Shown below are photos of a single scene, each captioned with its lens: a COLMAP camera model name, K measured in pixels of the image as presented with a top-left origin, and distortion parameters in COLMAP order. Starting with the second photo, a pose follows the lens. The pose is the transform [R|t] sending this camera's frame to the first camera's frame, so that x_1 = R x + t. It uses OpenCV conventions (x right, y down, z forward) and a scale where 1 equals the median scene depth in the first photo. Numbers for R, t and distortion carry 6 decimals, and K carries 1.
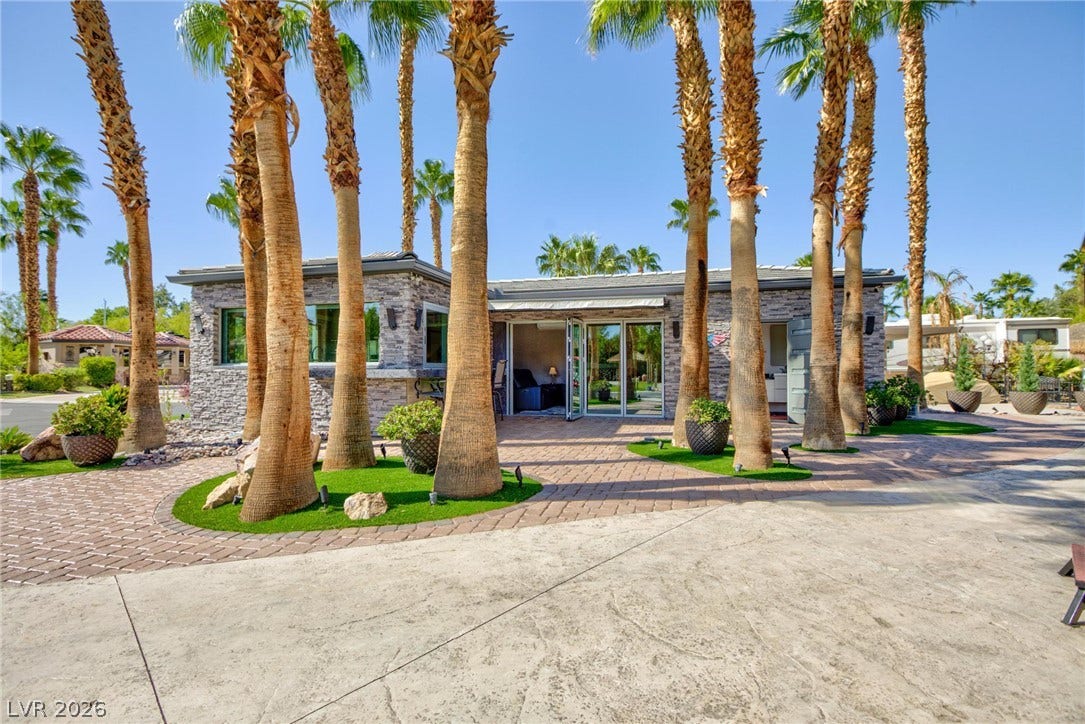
lens RADIAL K [[504.5, 0, 542.0], [0, 504.5, 362.7], [0, 0, 1]] dist [-0.003043, 0.001188]
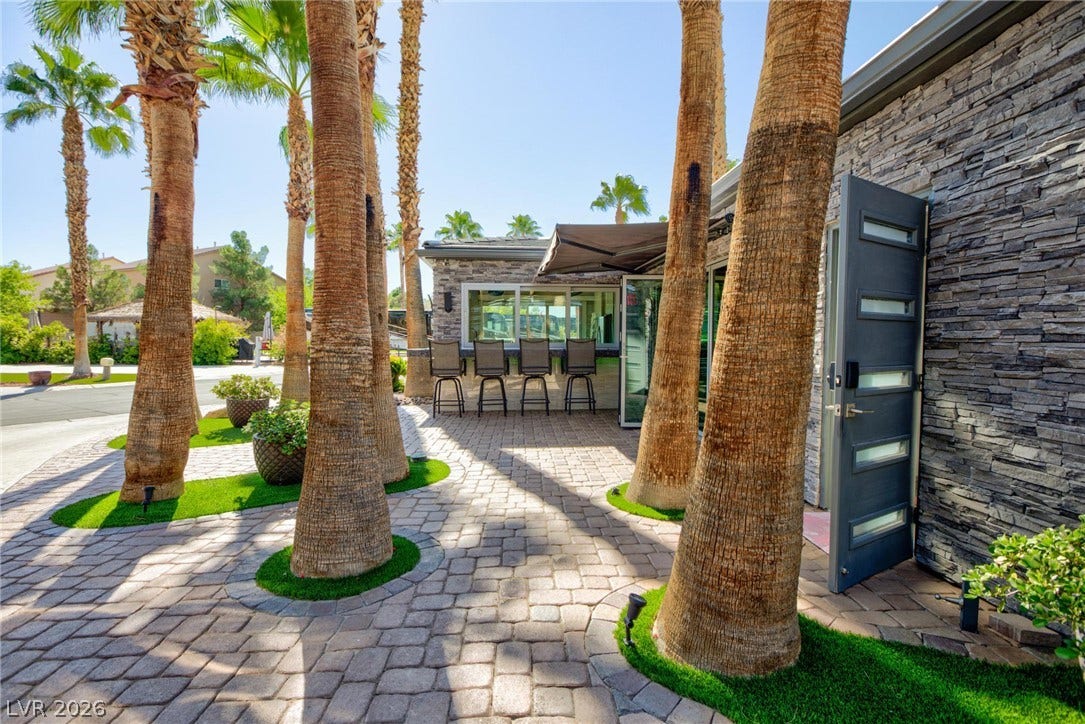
lens RADIAL K [[504.5, 0, 542.8], [0, 504.5, 359.9], [0, 0, 1]] dist [-0.003043, 0.001188]
pose [[0.319165, 0.040203, -0.946846, 0.766524], [0.008178, 0.998946, 0.045171, -0.009925], [0.947664, -0.022160, 0.318499, 0.788667]]
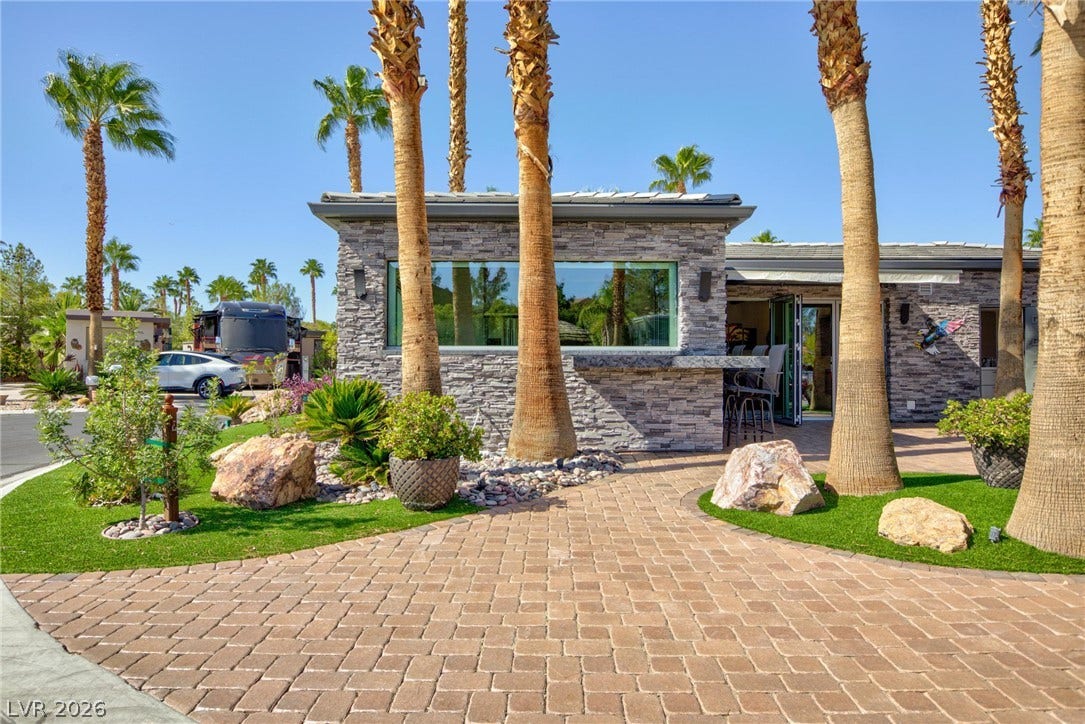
lens RADIAL K [[657.4, 0, 540.1], [0, 657.4, 362.9], [0, 0, 1]] dist [-0.006851, 0.000446]
pose [[0.961221, 0.006438, 0.275705, -0.704823], [-0.008064, 0.999956, 0.004763, 0.017719], [-0.275663, -0.006801, 0.961230, 0.149519]]
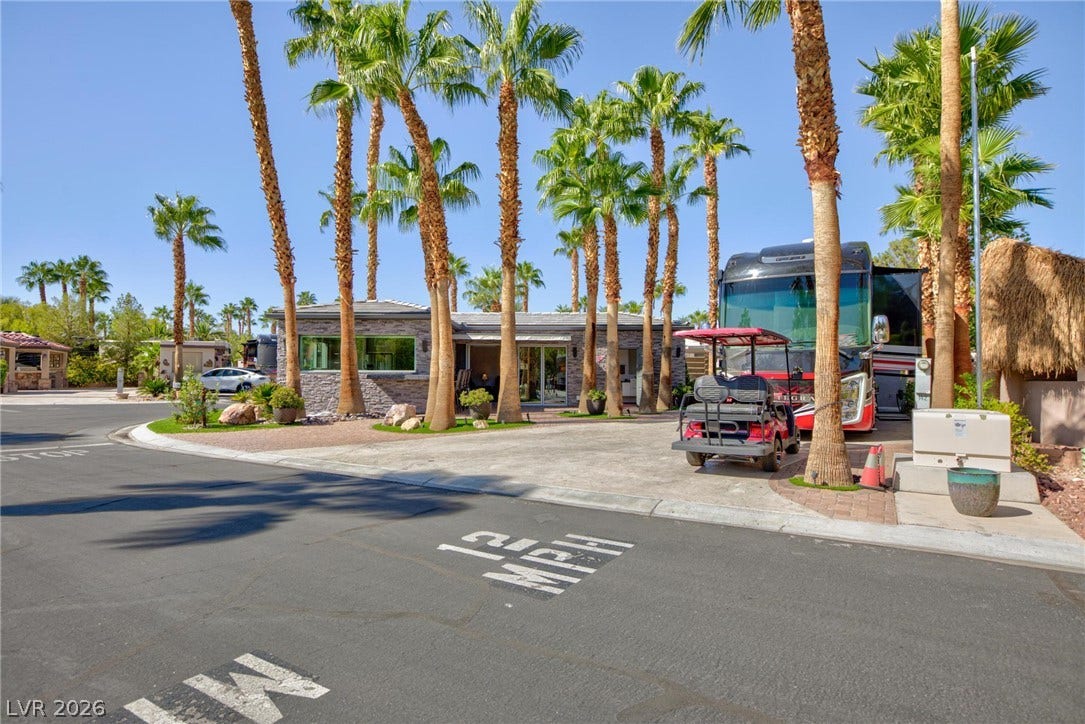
lens RADIAL K [[574.6, 0, 540.1], [0, 574.6, 364.6], [0, 0, 1]] dist [-0.005583, -0.000272]
pose [[0.968991, 0.011383, 0.246833, -0.362655], [-0.009461, 0.999915, -0.008969, -0.007374], [-0.246914, 0.006356, 0.969016, -0.937475]]
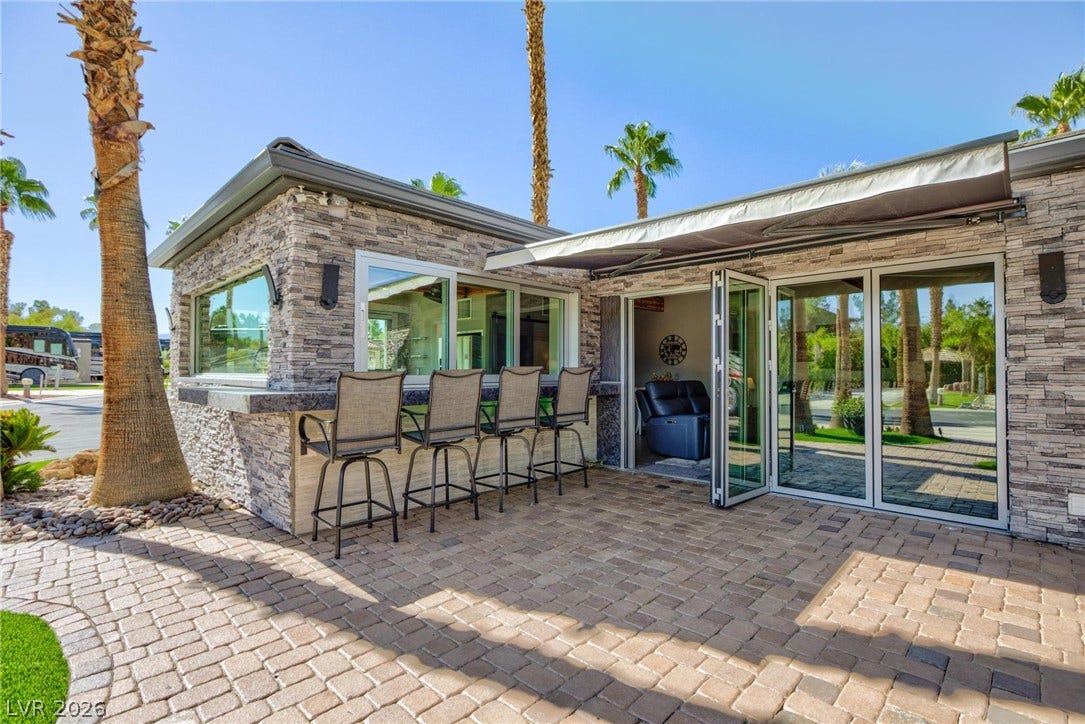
lens RADIAL K [[504.5, 0, 541.1], [0, 504.5, 365.2], [0, 0, 1]] dist [-0.003043, 0.001188]
pose [[0.876848, -0.002524, -0.480761, 0.148798], [0.003982, 0.999990, 0.002012, -0.010097], [0.480751, -0.003679, 0.876850, 0.628163]]
